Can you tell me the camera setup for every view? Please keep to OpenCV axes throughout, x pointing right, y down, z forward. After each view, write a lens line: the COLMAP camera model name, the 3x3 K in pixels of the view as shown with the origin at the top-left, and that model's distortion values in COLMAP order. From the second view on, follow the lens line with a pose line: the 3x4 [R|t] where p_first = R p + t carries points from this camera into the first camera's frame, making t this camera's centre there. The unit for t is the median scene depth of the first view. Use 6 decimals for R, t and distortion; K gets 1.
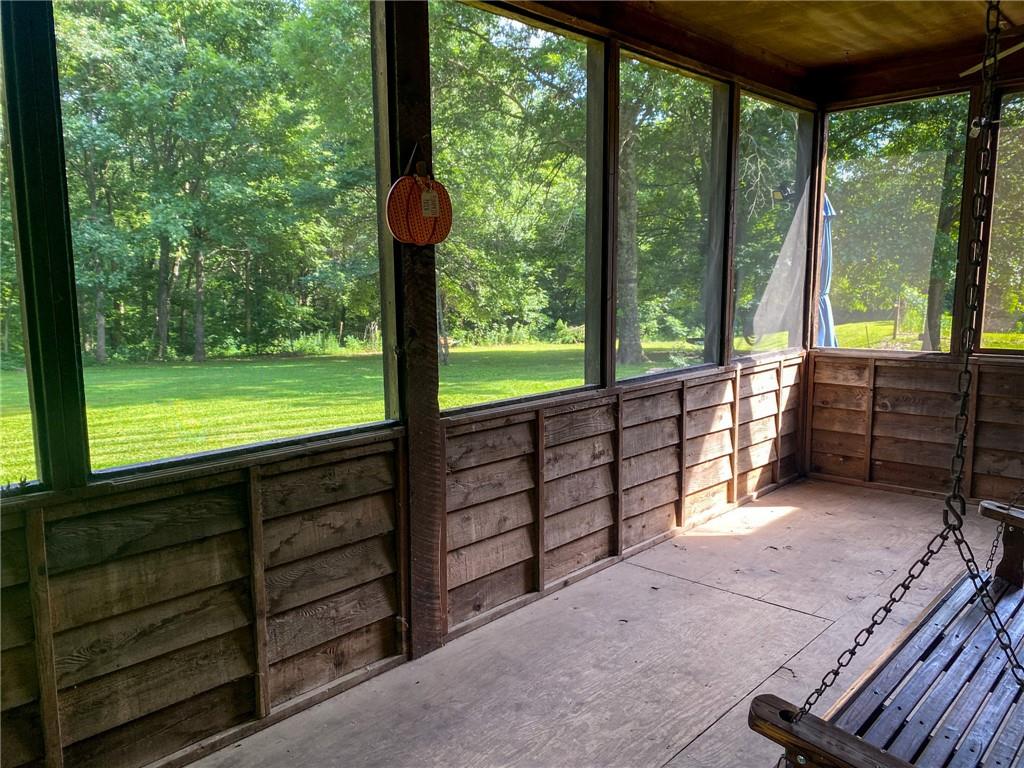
lens RADIAL K [[737.3, 0, 506.8], [0, 737.3, 383.6], [0, 0, 1]] dist [0.008209, -0.035947]
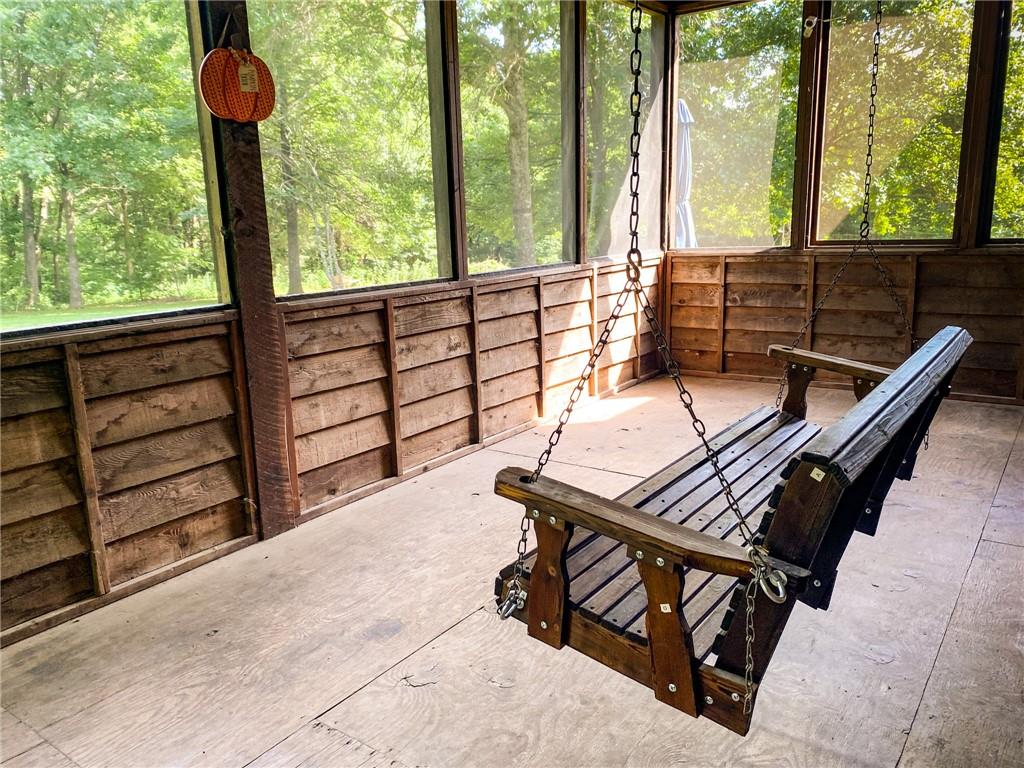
lens RADIAL K [[737.3, 0, 507.2], [0, 737.3, 381.8], [0, 0, 1]] dist [0.008209, -0.035947]
pose [[0.991455, -0.048604, 0.121058, 0.071122], [0.039087, 0.996045, 0.079785, 0.066445], [-0.124457, -0.074372, 0.989434, -0.028602]]
